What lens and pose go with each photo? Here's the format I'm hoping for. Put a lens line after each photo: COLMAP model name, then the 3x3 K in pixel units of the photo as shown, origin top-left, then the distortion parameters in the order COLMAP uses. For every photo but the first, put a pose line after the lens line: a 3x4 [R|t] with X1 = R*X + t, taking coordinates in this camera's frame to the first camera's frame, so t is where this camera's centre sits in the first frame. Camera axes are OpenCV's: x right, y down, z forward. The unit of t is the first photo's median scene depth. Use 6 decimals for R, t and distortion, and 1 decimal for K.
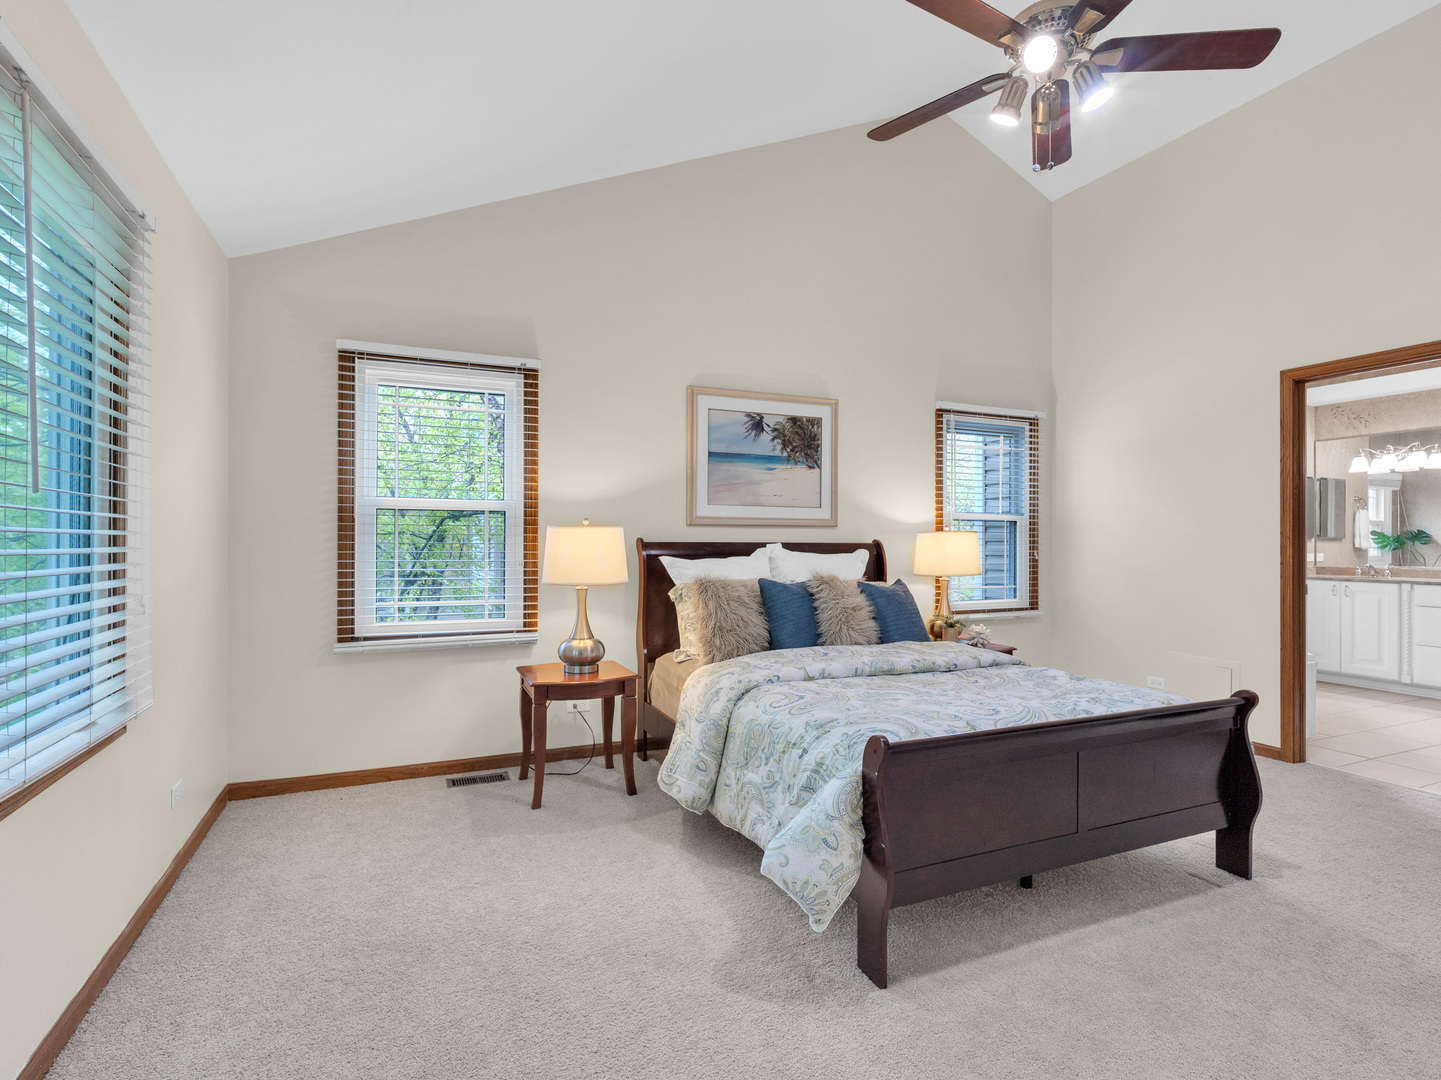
lens RADIAL K [[728.4, 0, 720.7], [0, 728.4, 535.3], [0, 0, 1]] dist [-0.005531, -0.000051]
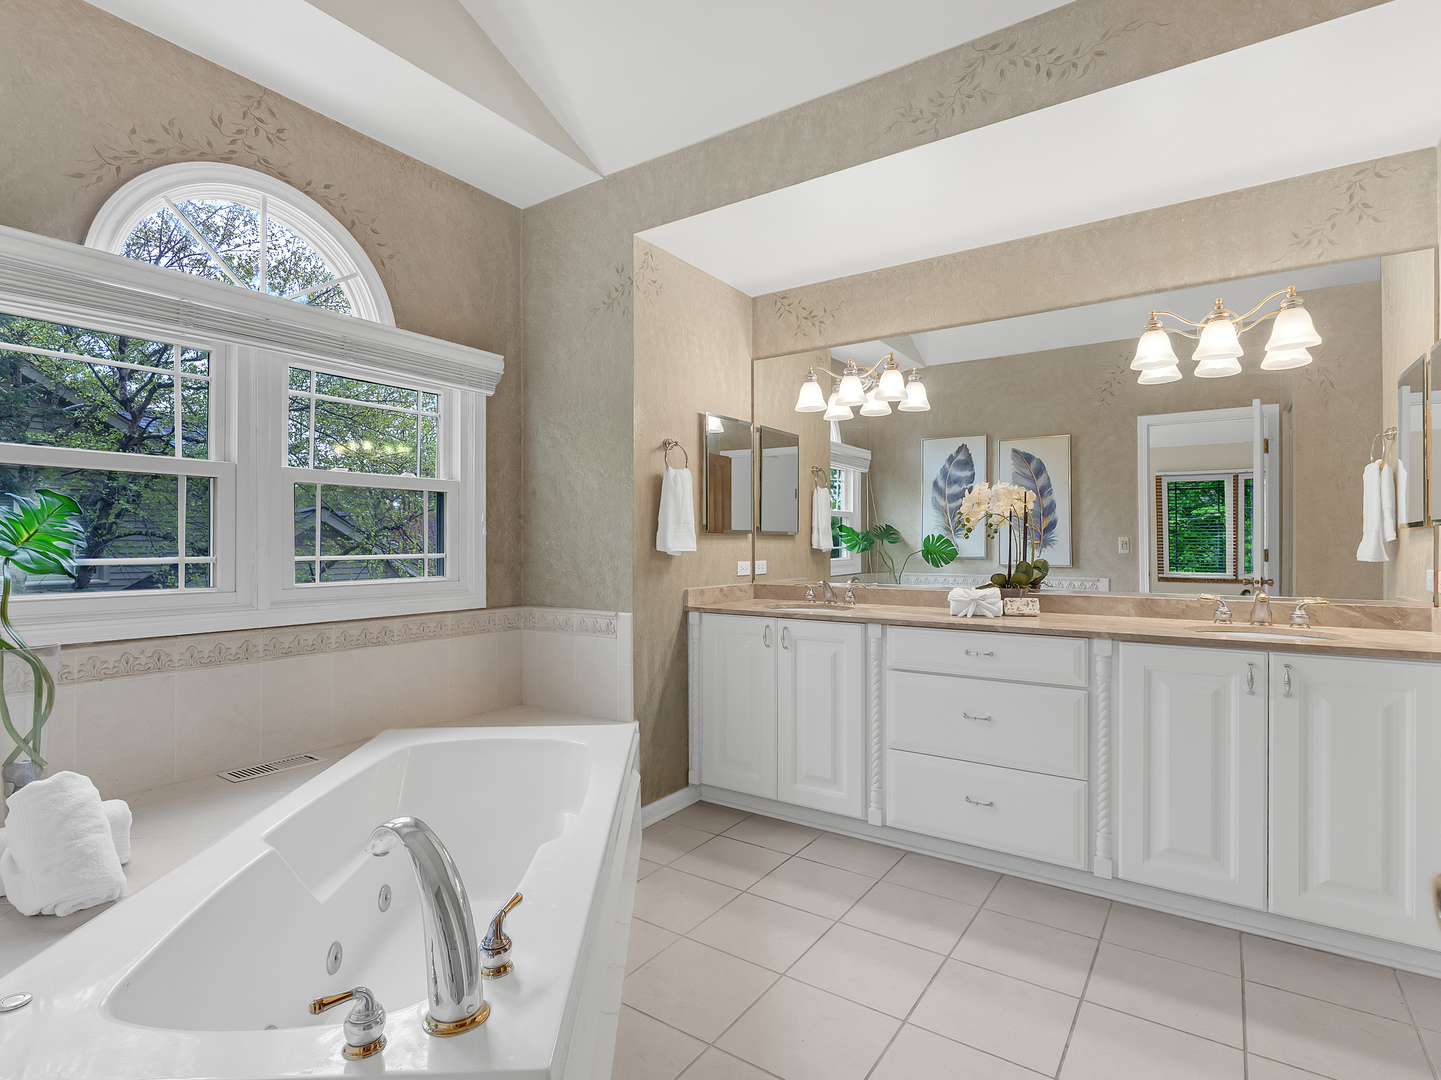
lens RADIAL K [[728.4, 0, 720.7], [0, 728.4, 535.3], [0, 0, 1]] dist [-0.005531, -0.000051]
pose [[0.853594, 0.001115, 0.520938, 0.913638], [-0.000311, 0.999999, -0.001629, 0.011702], [-0.520939, 0.001229, 0.853593, 0.964609]]
